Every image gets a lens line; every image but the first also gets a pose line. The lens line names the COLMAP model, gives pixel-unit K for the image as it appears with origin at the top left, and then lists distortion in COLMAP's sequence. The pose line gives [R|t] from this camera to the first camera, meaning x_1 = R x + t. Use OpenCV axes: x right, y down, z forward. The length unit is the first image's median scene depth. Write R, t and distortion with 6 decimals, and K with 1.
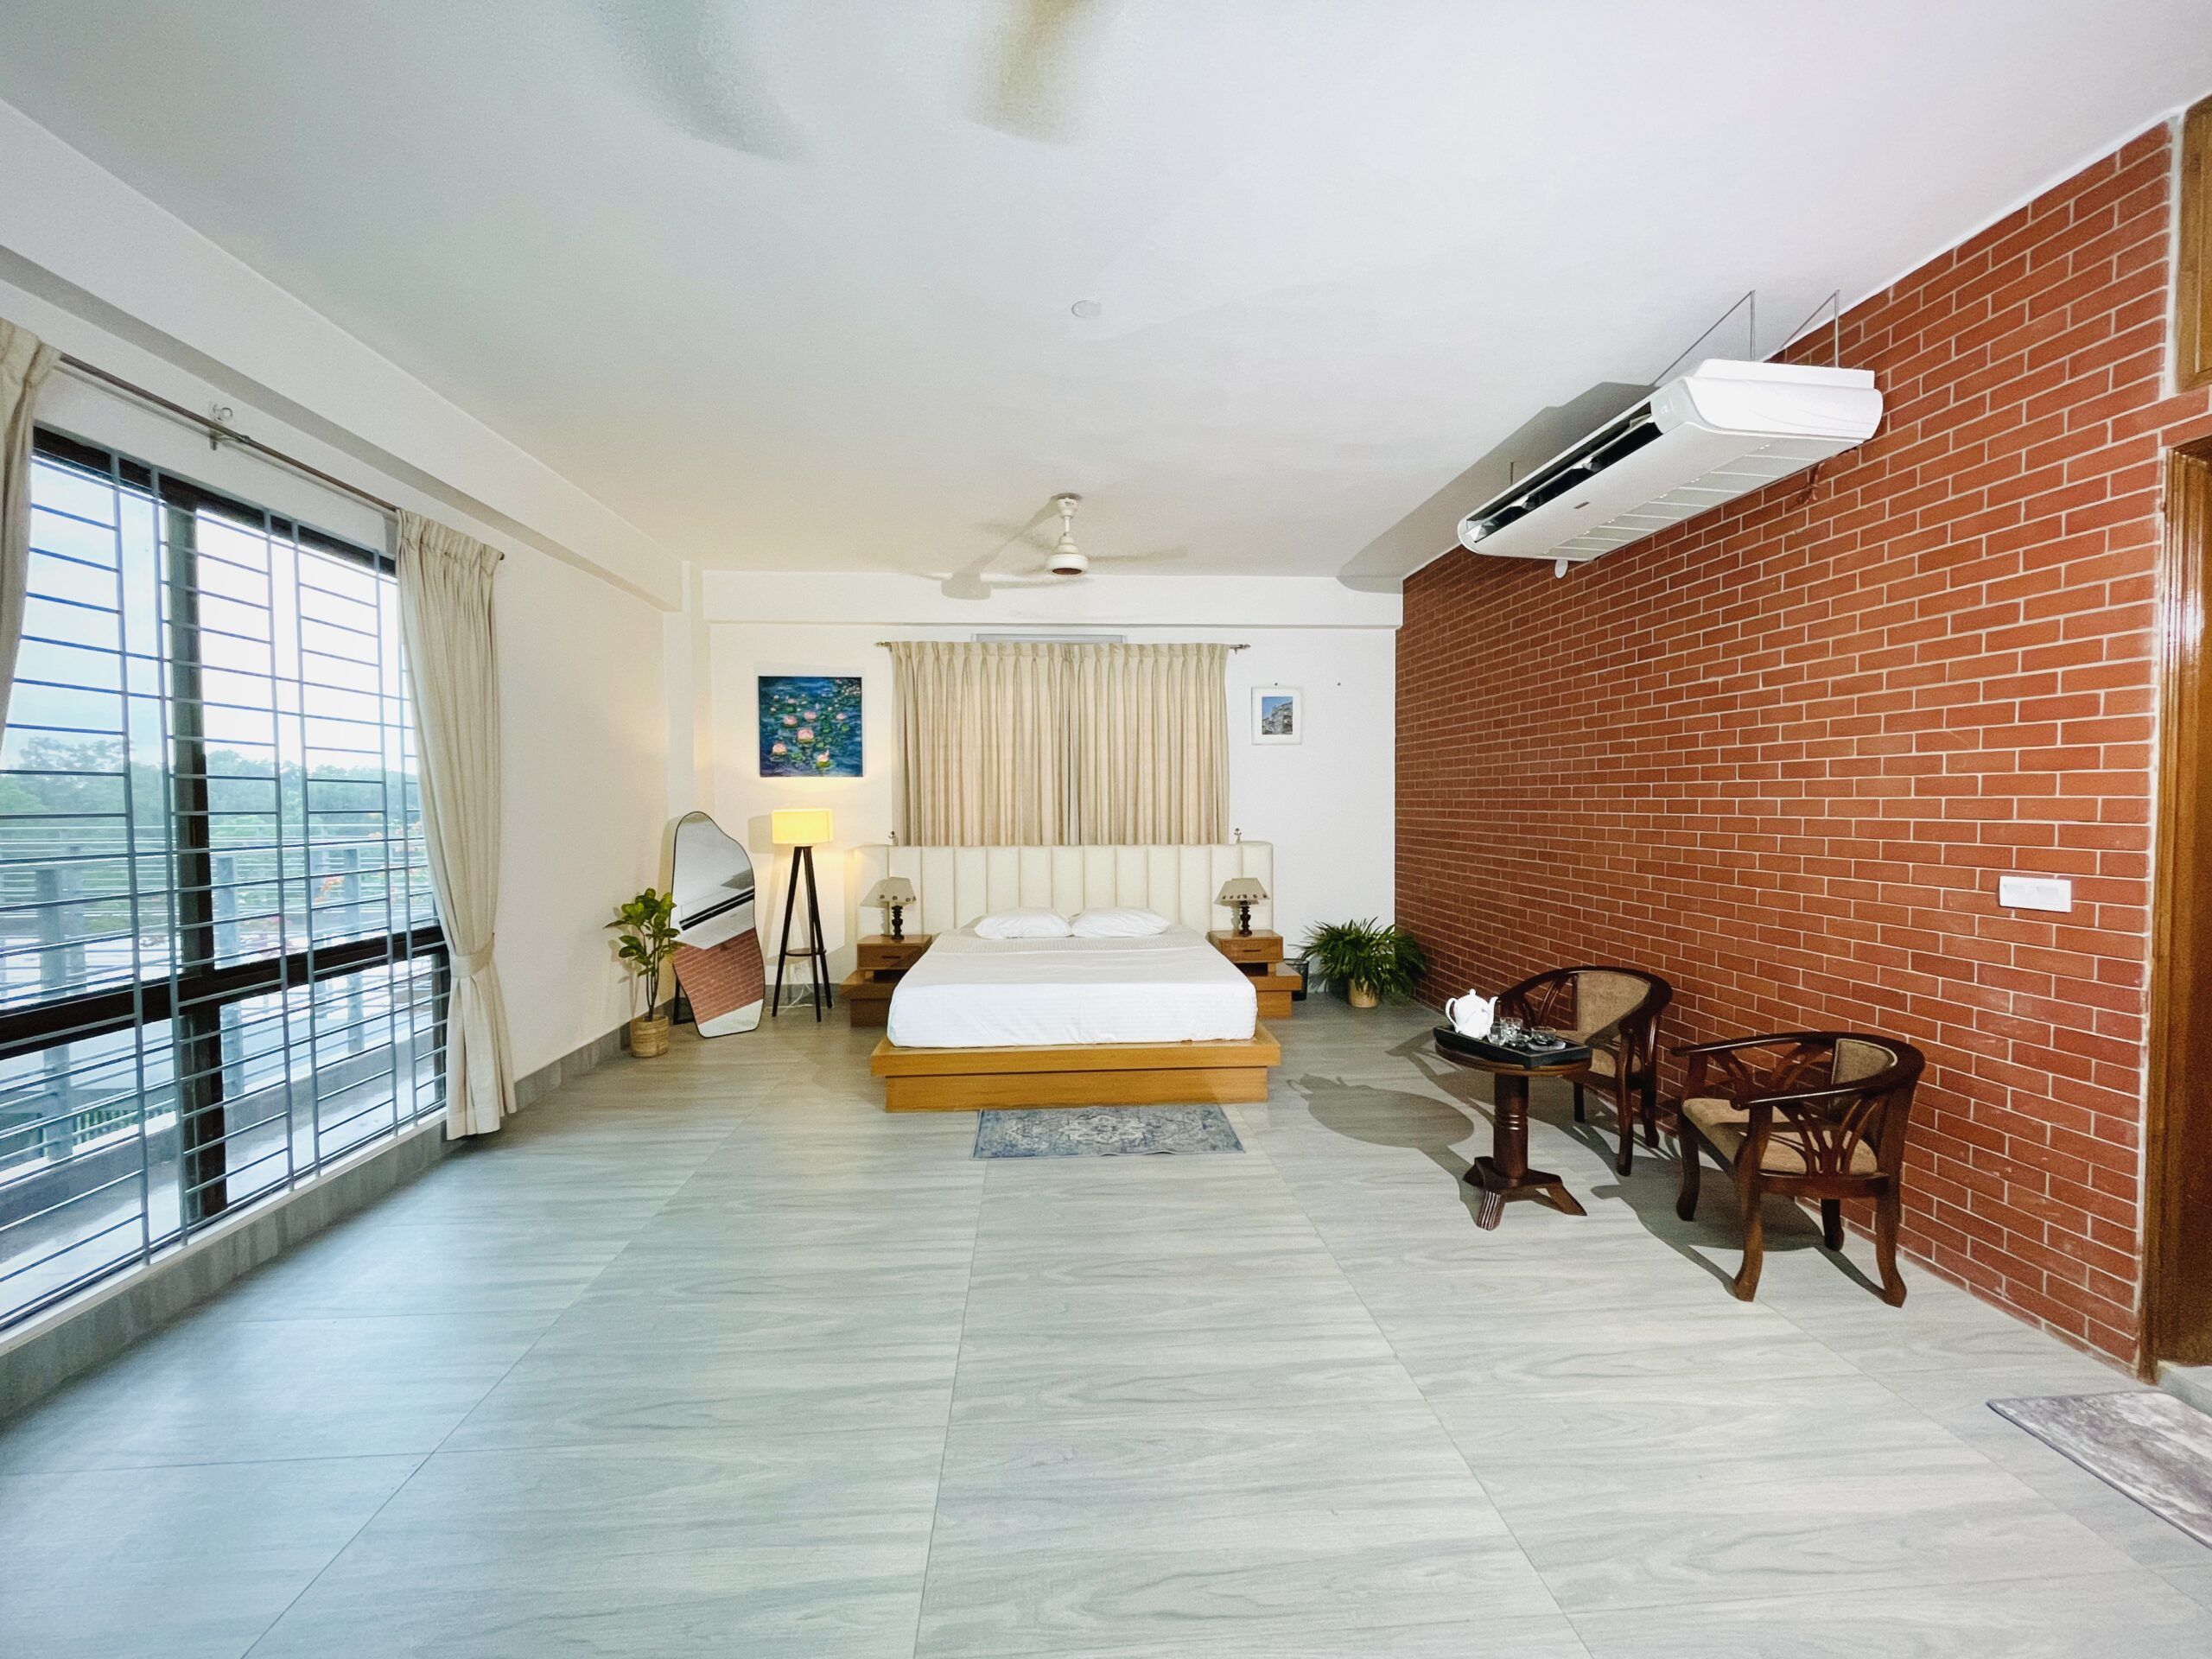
lens RADIAL K [[898.3, 0, 1113.2], [0, 898.3, 824.9], [0, 0, 1]] dist [-0.003207, -0.001961]
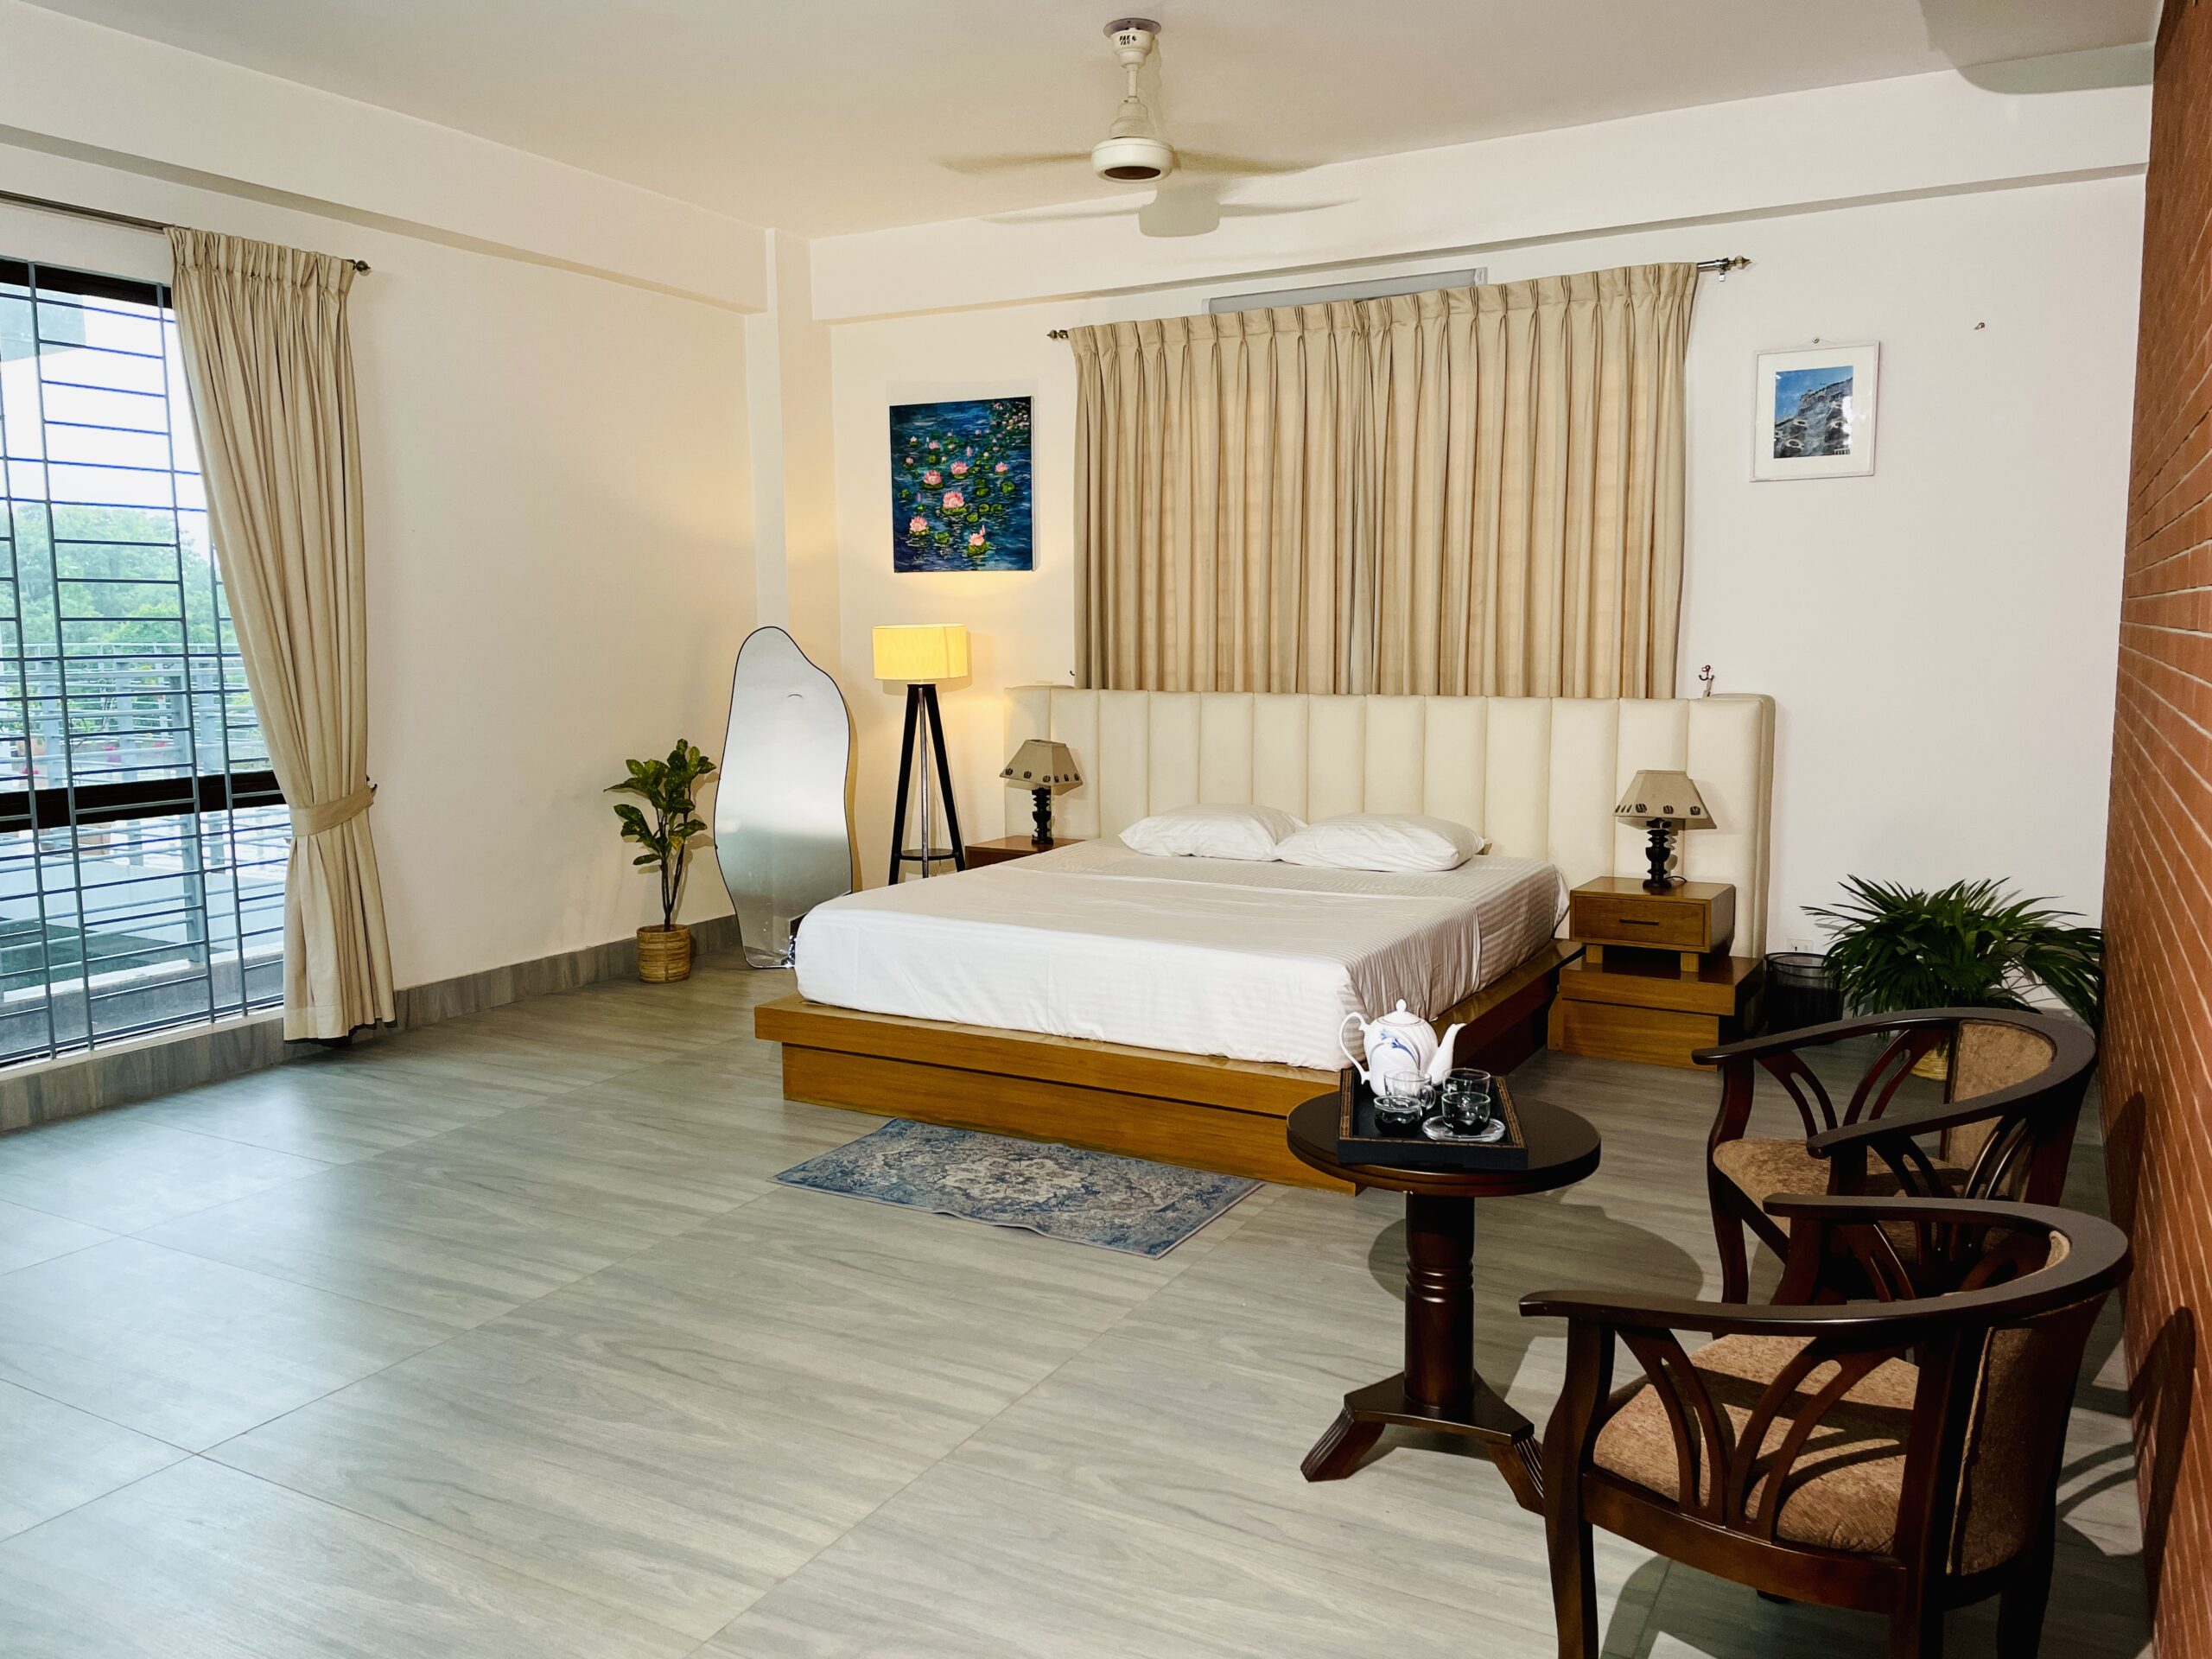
lens RADIAL K [[1678.9, 0, 1121.3], [0, 1678.9, 838.3], [0, 0, 1]] dist [0.066314, -0.065989]
pose [[0.837781, 0.069849, -0.541520, 0.390863], [-0.012749, 0.994016, 0.108491, 0.001303], [0.545857, -0.083988, 0.833658, 0.095787]]
